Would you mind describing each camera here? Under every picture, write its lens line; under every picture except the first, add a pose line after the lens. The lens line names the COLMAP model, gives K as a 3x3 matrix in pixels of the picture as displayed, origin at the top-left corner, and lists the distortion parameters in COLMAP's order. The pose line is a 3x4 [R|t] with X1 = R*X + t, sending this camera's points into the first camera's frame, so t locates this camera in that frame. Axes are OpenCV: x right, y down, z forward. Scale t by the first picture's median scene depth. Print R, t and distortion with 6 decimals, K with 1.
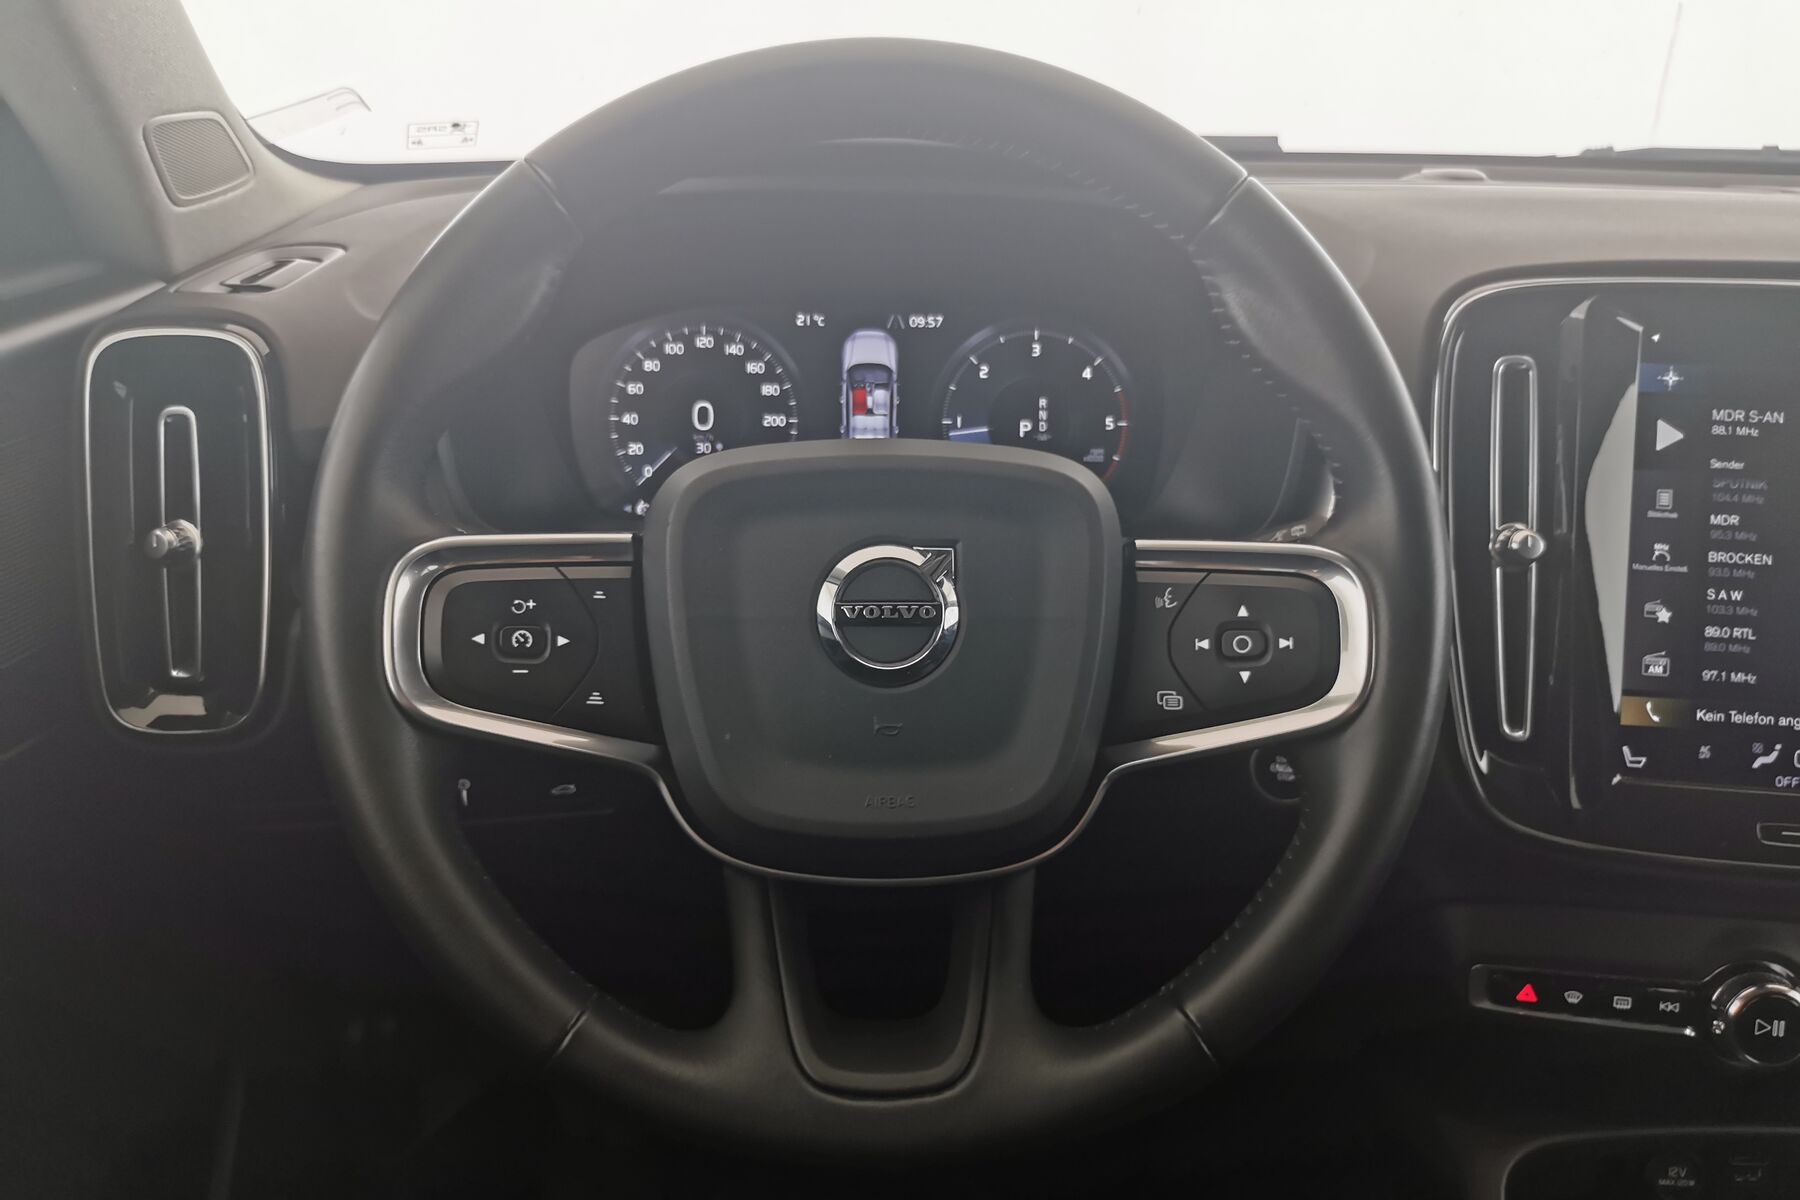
lens RADIAL K [[1438.5, 0, 892.2], [0, 1438.5, 598.4], [0, 0, 1]] dist [0.011966, 0.003378]
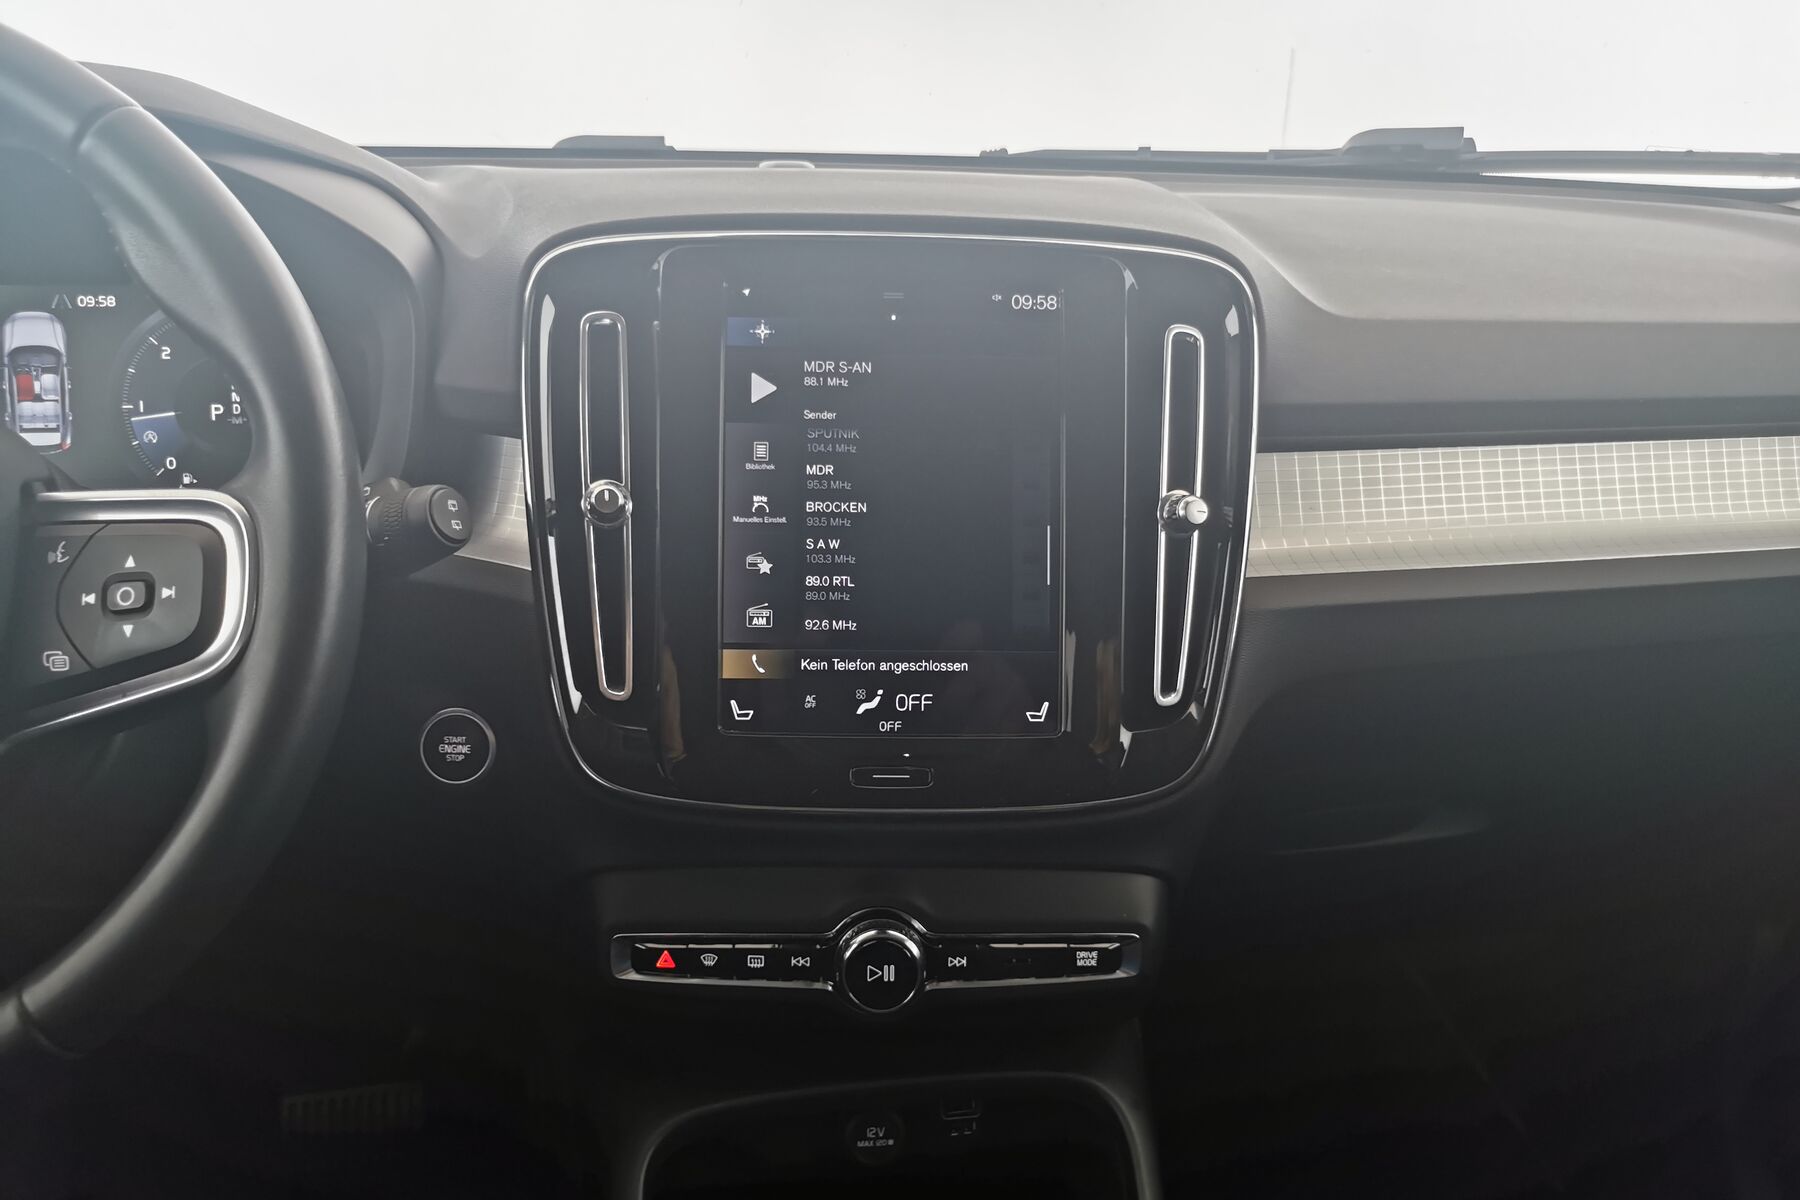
lens RADIAL K [[1438.5, 0, 910.4], [0, 1438.5, 599.0], [0, 0, 1]] dist [0.011966, 0.003378]
pose [[0.990840, -0.044031, 0.127663, 0.491019], [0.048754, 0.998228, -0.034109, 0.070702], [-0.125935, 0.040020, 0.991231, 0.001611]]
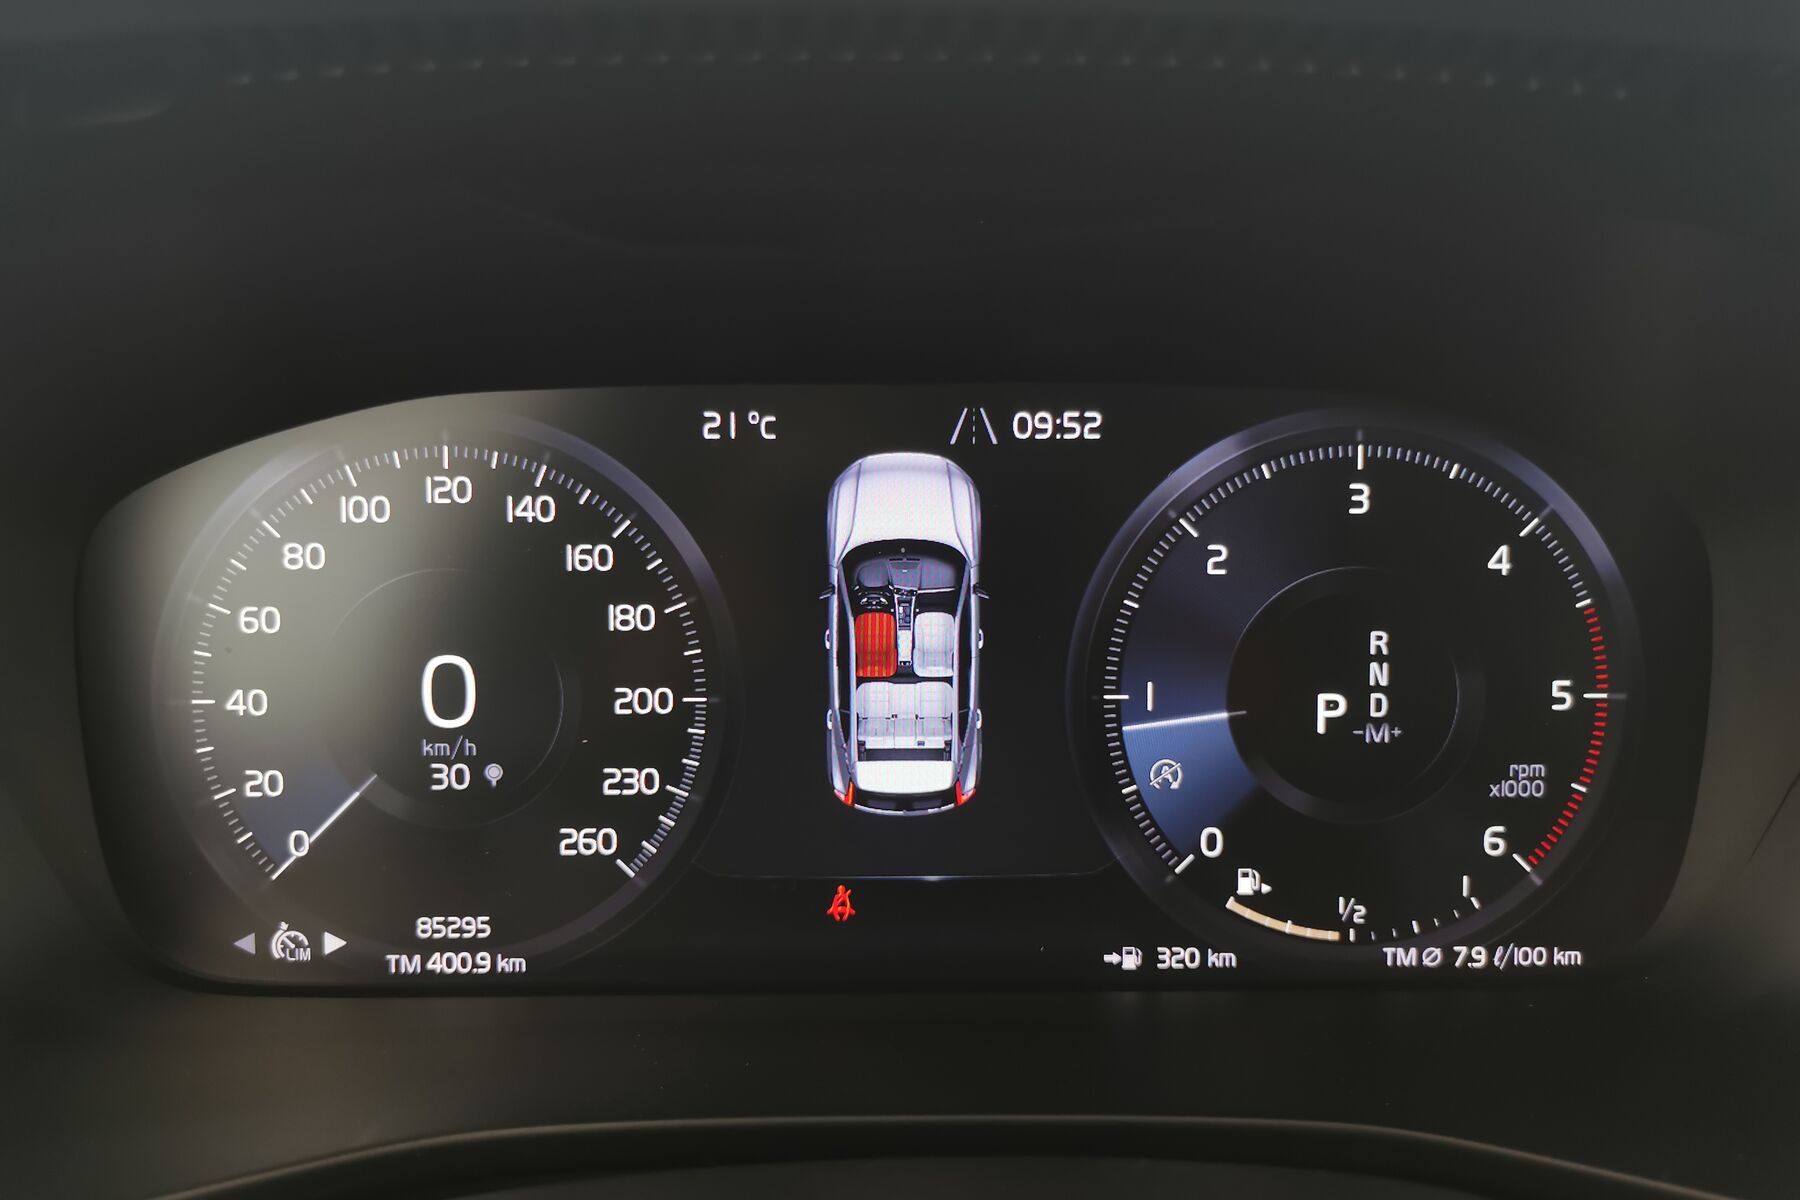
lens RADIAL K [[1438.5, 0, 904.0], [0, 1438.5, 603.8], [0, 0, 1]] dist [0.011966, 0.003378]
pose [[0.999733, -0.010962, -0.020352, -0.009406], [0.010292, 0.999411, -0.032746, -0.157604], [0.020699, 0.032528, 0.999256, 0.738834]]
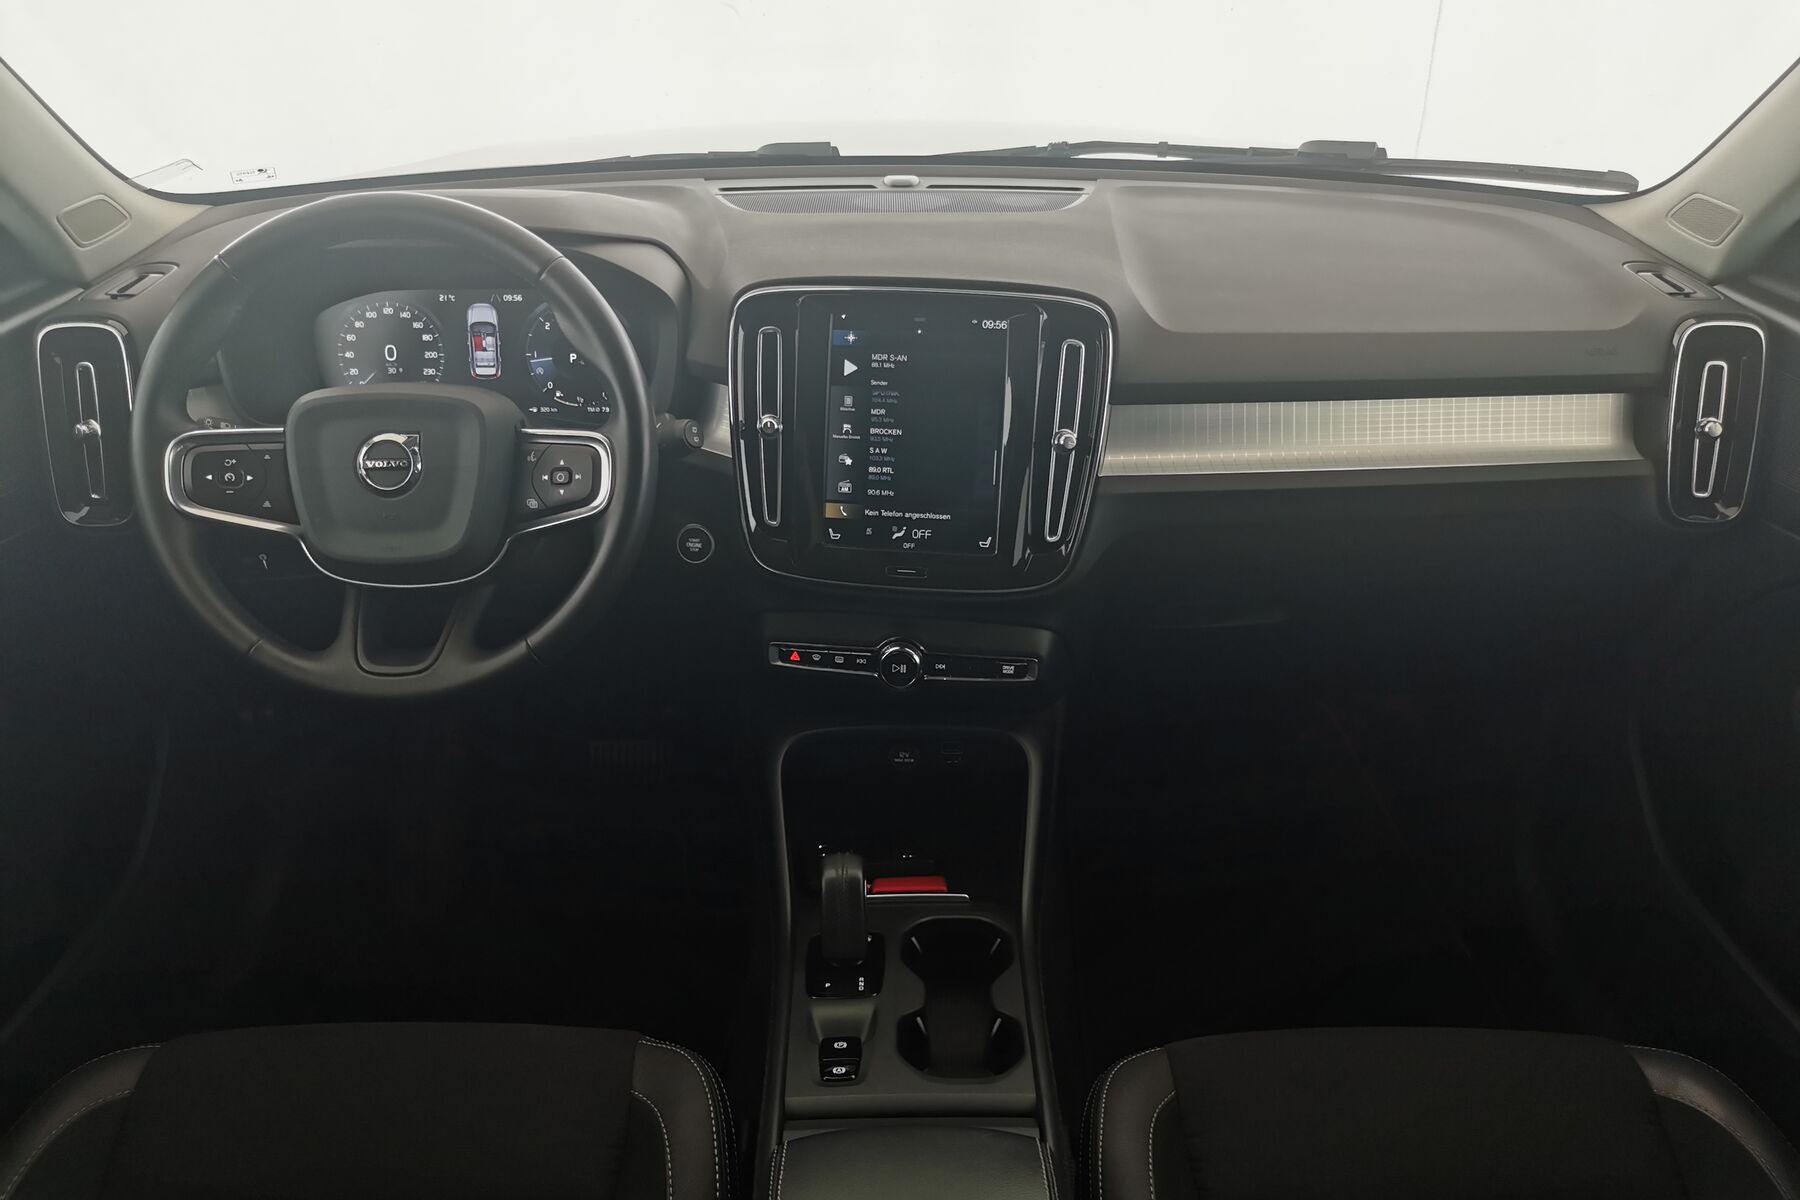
lens RADIAL K [[1438.5, 0, 912.6], [0, 1438.5, 607.0], [0, 0, 1]] dist [0.011966, 0.003378]
pose [[0.999640, -0.006257, -0.026076, 0.650605], [0.009179, 0.993496, 0.113498, -0.012194], [0.025197, -0.113697, 0.993196, -0.923292]]
